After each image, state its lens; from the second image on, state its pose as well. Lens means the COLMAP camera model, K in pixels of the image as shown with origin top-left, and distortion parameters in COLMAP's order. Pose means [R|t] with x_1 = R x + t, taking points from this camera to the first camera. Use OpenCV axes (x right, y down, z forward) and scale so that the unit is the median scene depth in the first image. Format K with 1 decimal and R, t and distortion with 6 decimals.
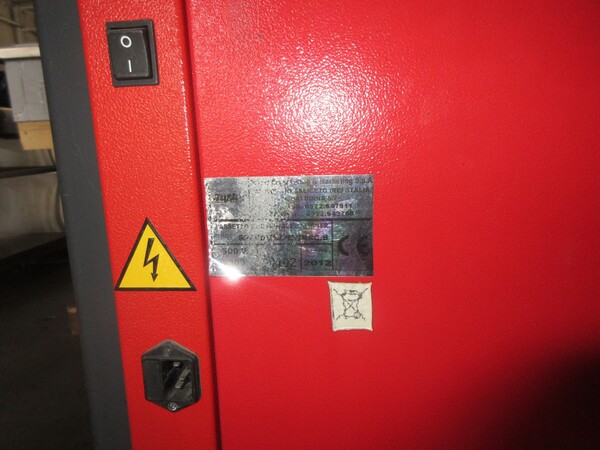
lens RADIAL K [[448.9, 0, 300.0], [0, 448.9, 225.0], [0, 0, 1]] dist [-0.004100, 0.000872]
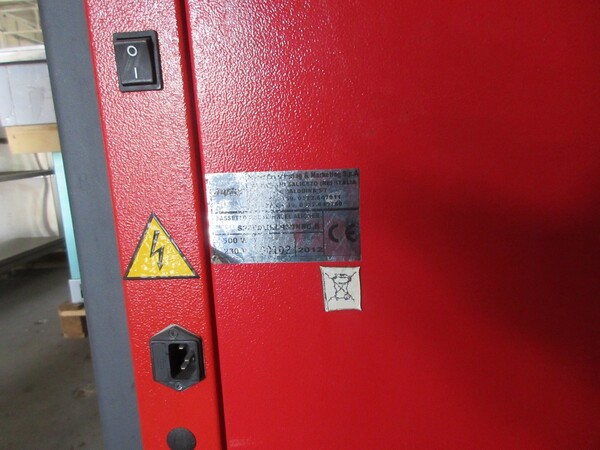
lens RADIAL K [[448.9, 0, 300.0], [0, 448.9, 225.0], [0, 0, 1]] dist [-0.004100, 0.000872]
pose [[0.999482, -0.020710, 0.024620, -0.011761], [0.020725, 0.999785, -0.000343, 0.023891], [-0.024608, 0.000853, 0.999697, -0.097703]]
